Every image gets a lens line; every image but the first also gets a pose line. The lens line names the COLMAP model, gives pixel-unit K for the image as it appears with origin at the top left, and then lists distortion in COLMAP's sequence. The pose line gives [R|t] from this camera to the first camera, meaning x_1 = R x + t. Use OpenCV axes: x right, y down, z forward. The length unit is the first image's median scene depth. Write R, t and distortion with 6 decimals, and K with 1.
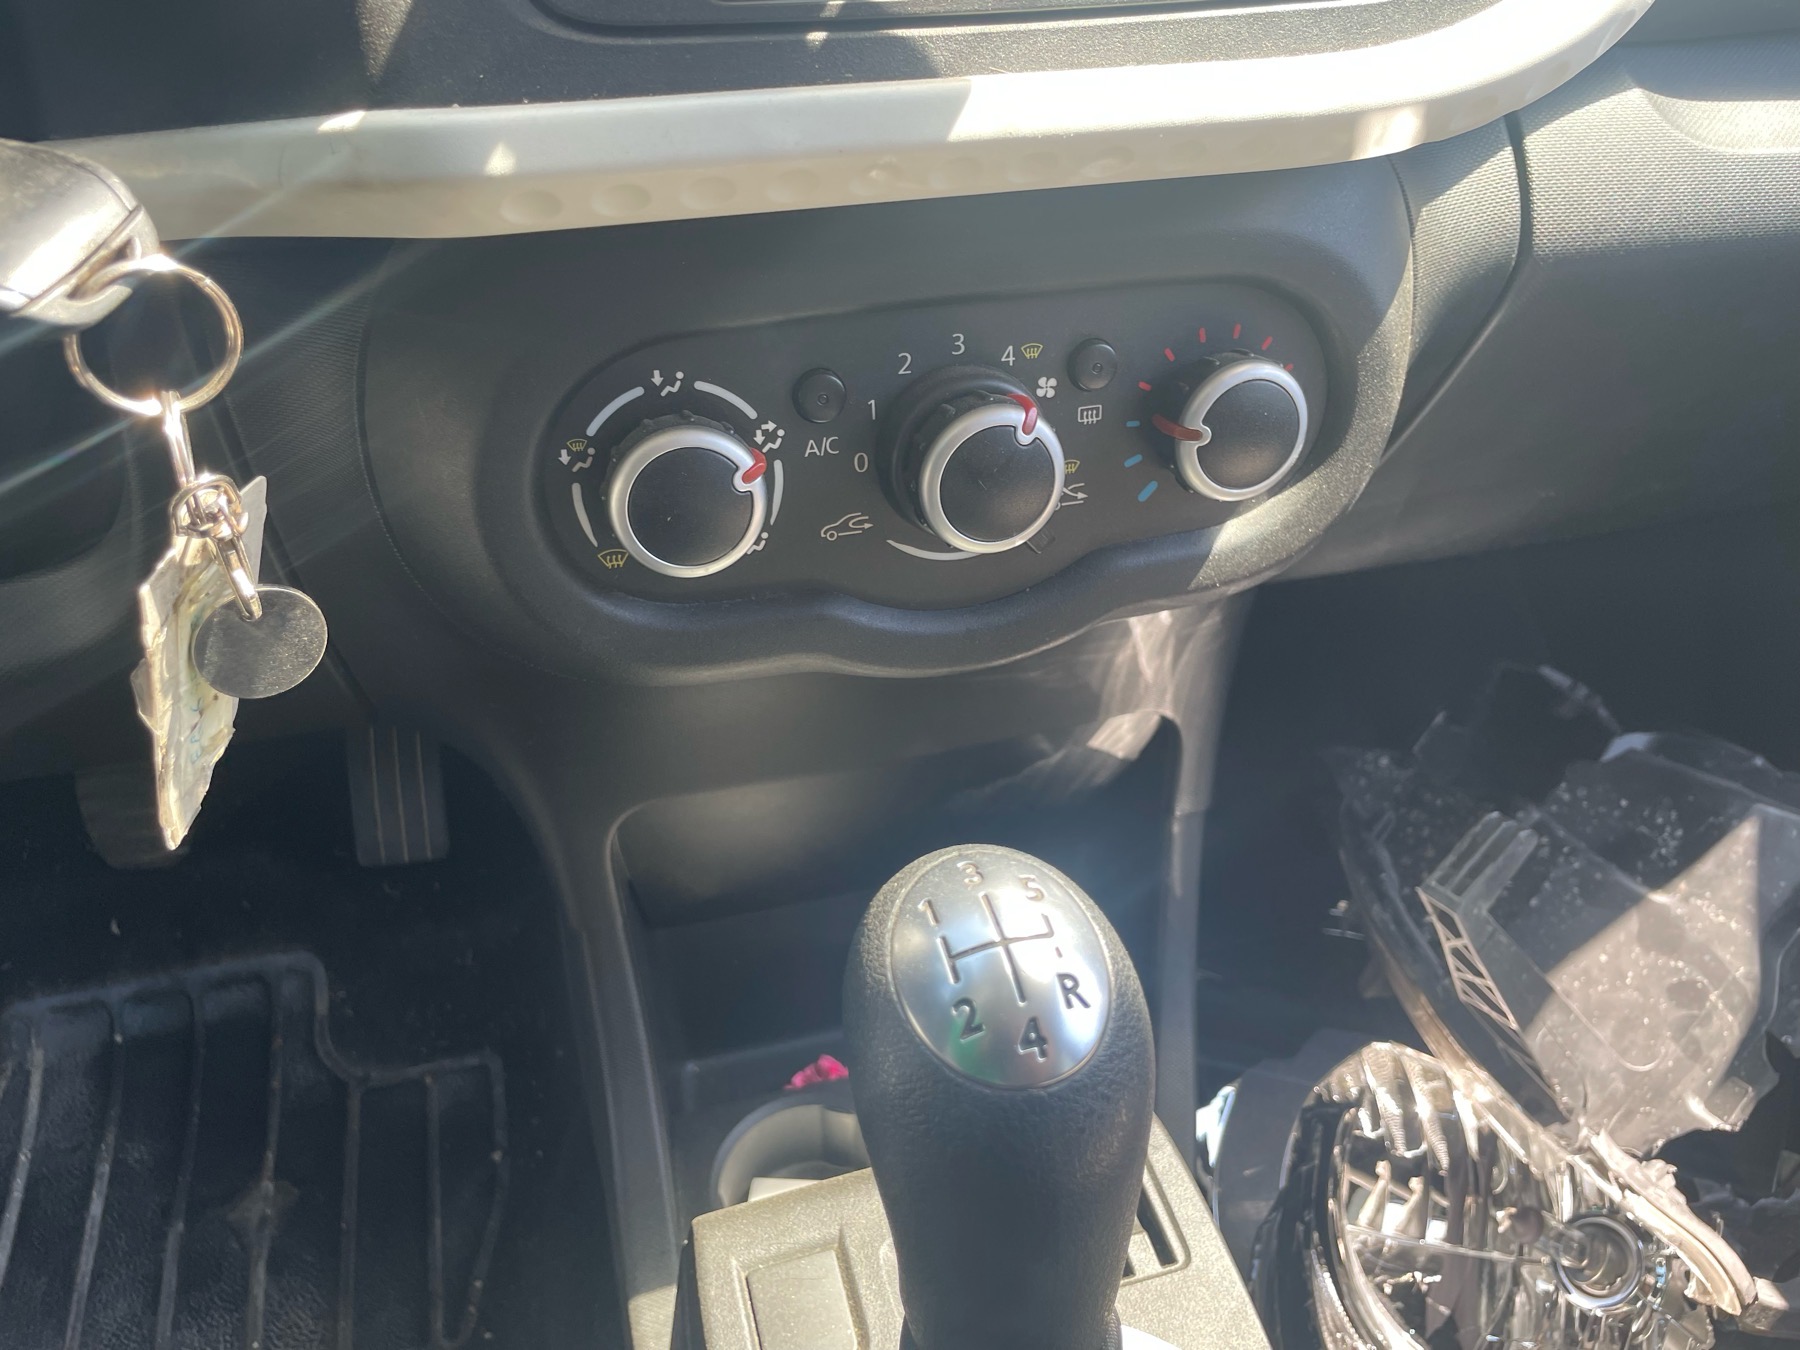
lens RADIAL K [[1373.9, 0, 897.6], [0, 1373.9, 665.5], [0, 0, 1]] dist [0.090212, -0.126297]
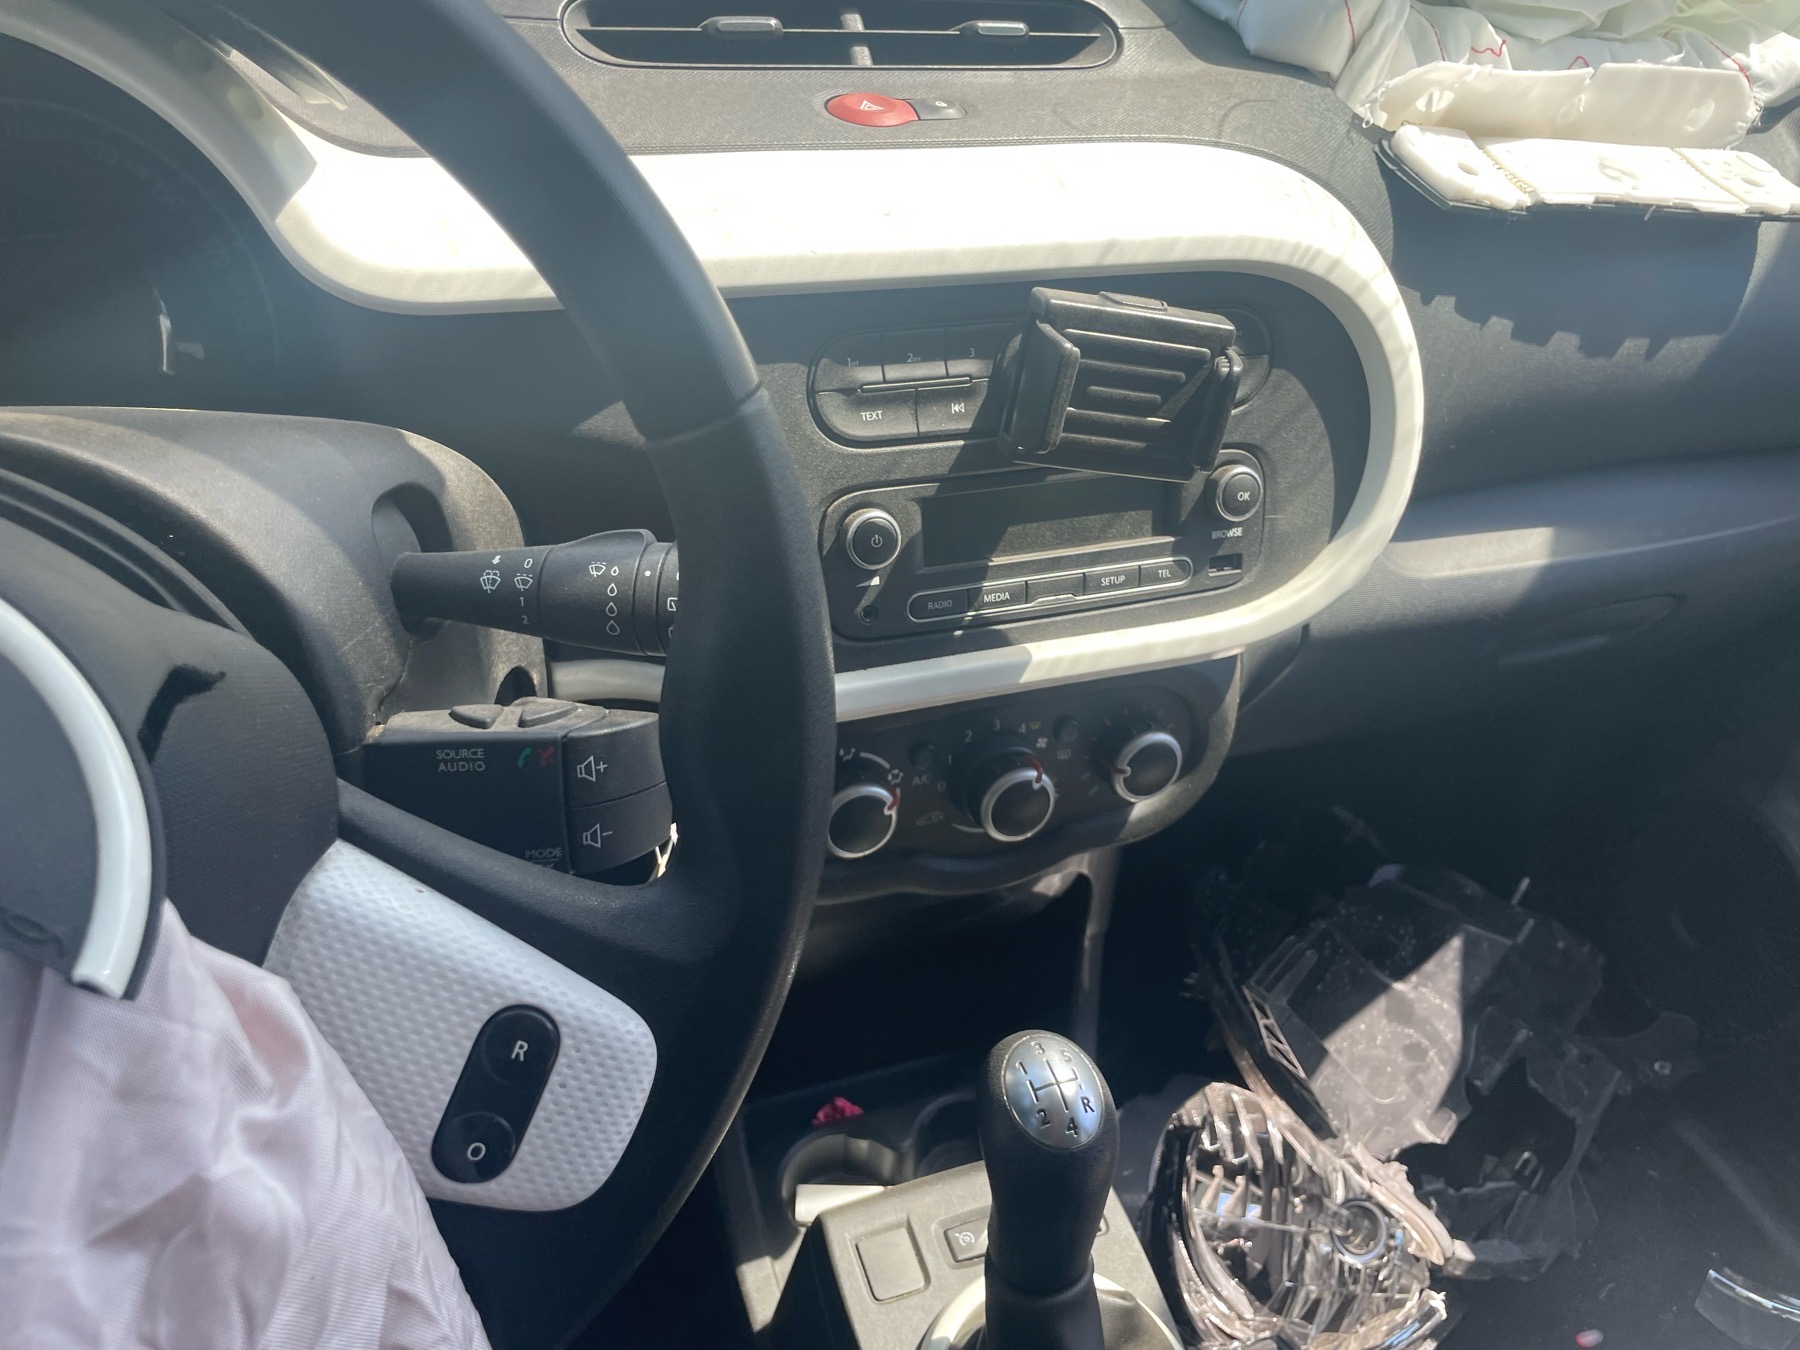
lens RADIAL K [[1373.9, 0, 897.6], [0, 1373.9, 665.5], [0, 0, 1]] dist [0.090212, -0.126297]
pose [[0.994833, 0.017394, 0.100026, -0.165730], [-0.017391, 0.999848, -0.000909, -0.188286], [-0.100027, -0.000835, 0.994984, -0.488365]]
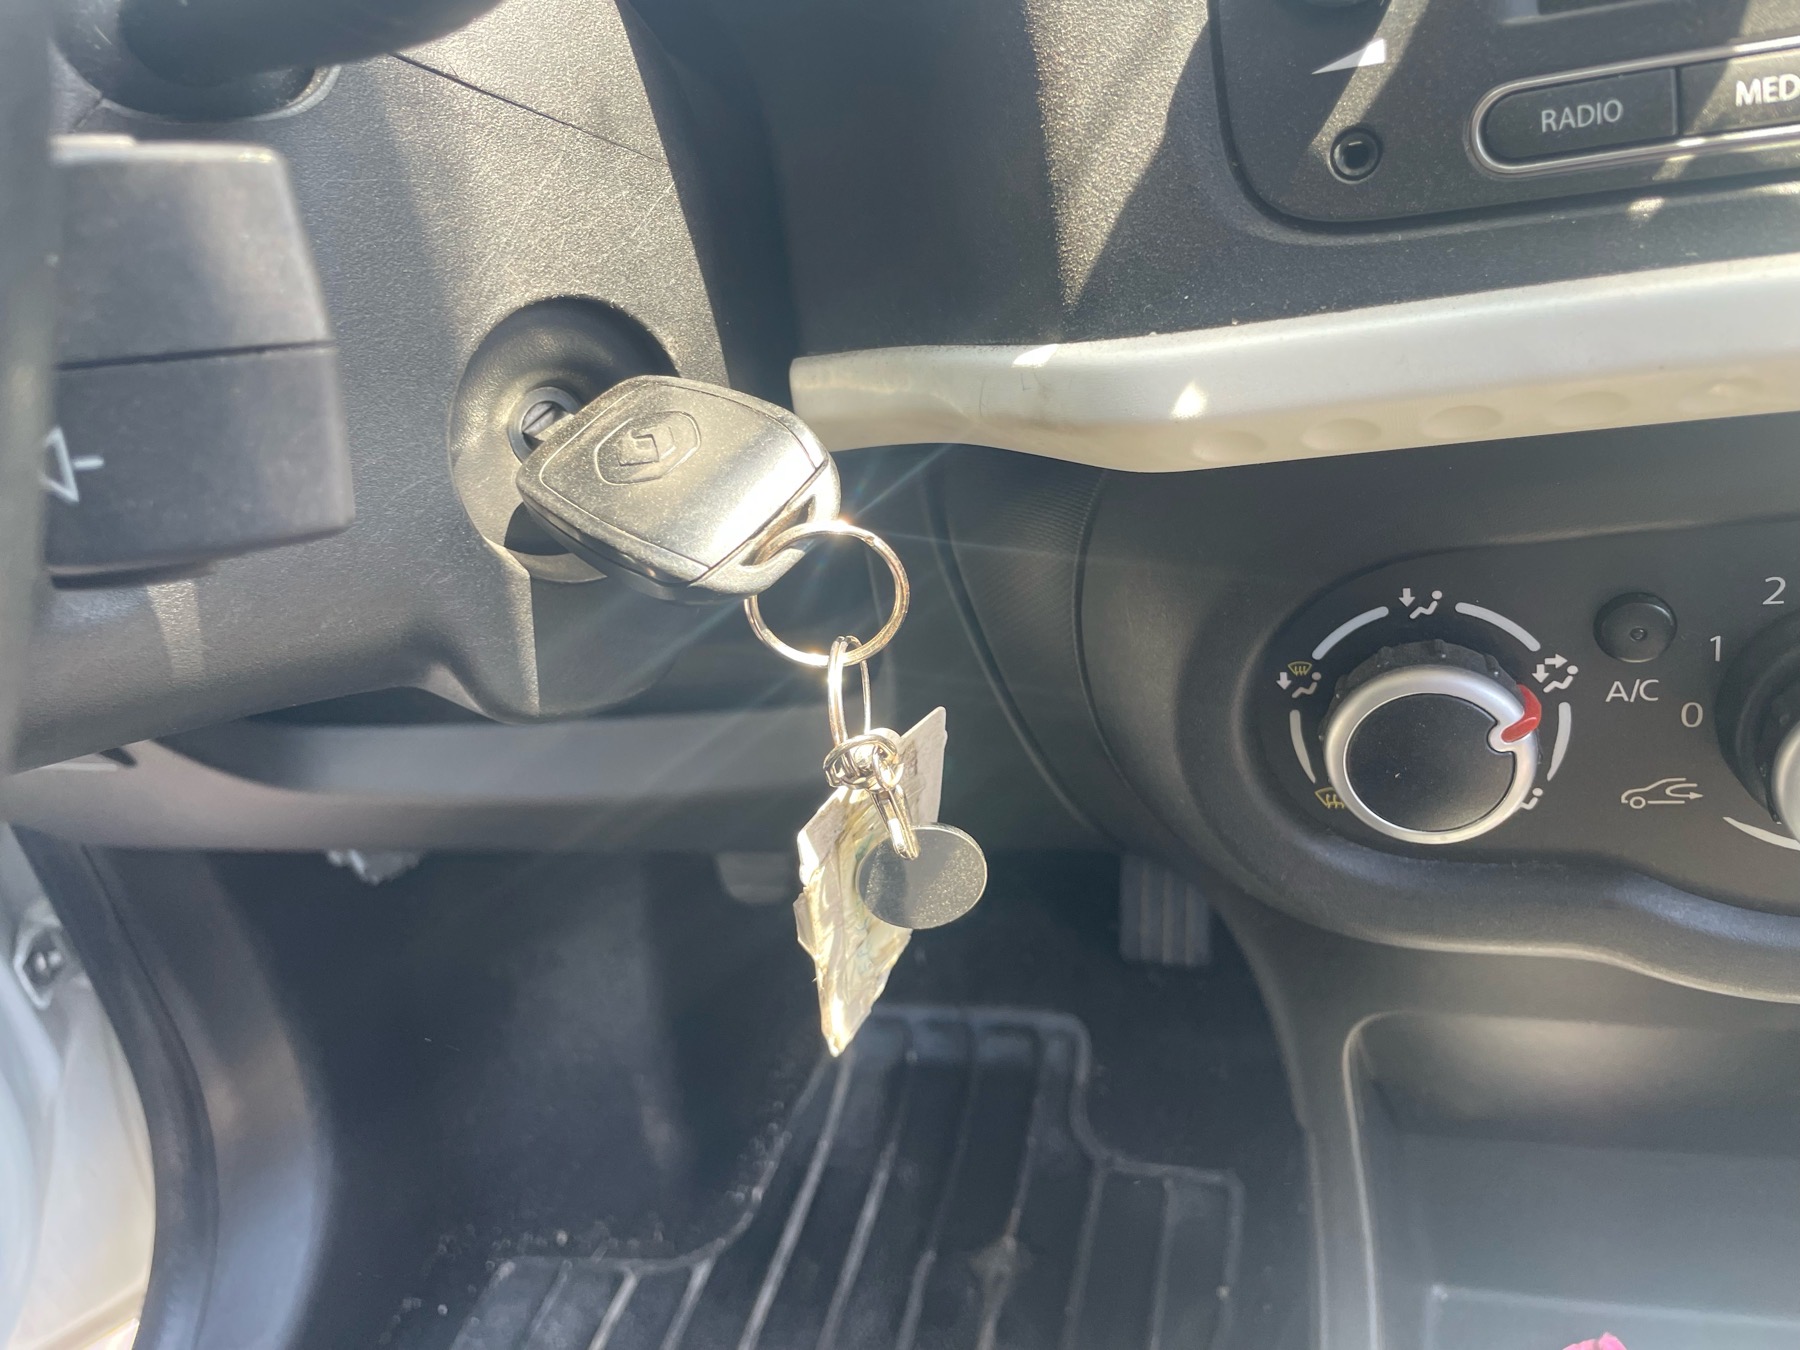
lens RADIAL K [[1423.6, 0, 875.4], [0, 1423.6, 673.4], [0, 0, 1]] dist [0.000766, -0.030579]
pose [[0.815465, 0.108331, -0.568578, 0.028532], [-0.112164, 0.993284, 0.028383, -0.088466], [0.567834, 0.040628, 0.822140, 0.084500]]
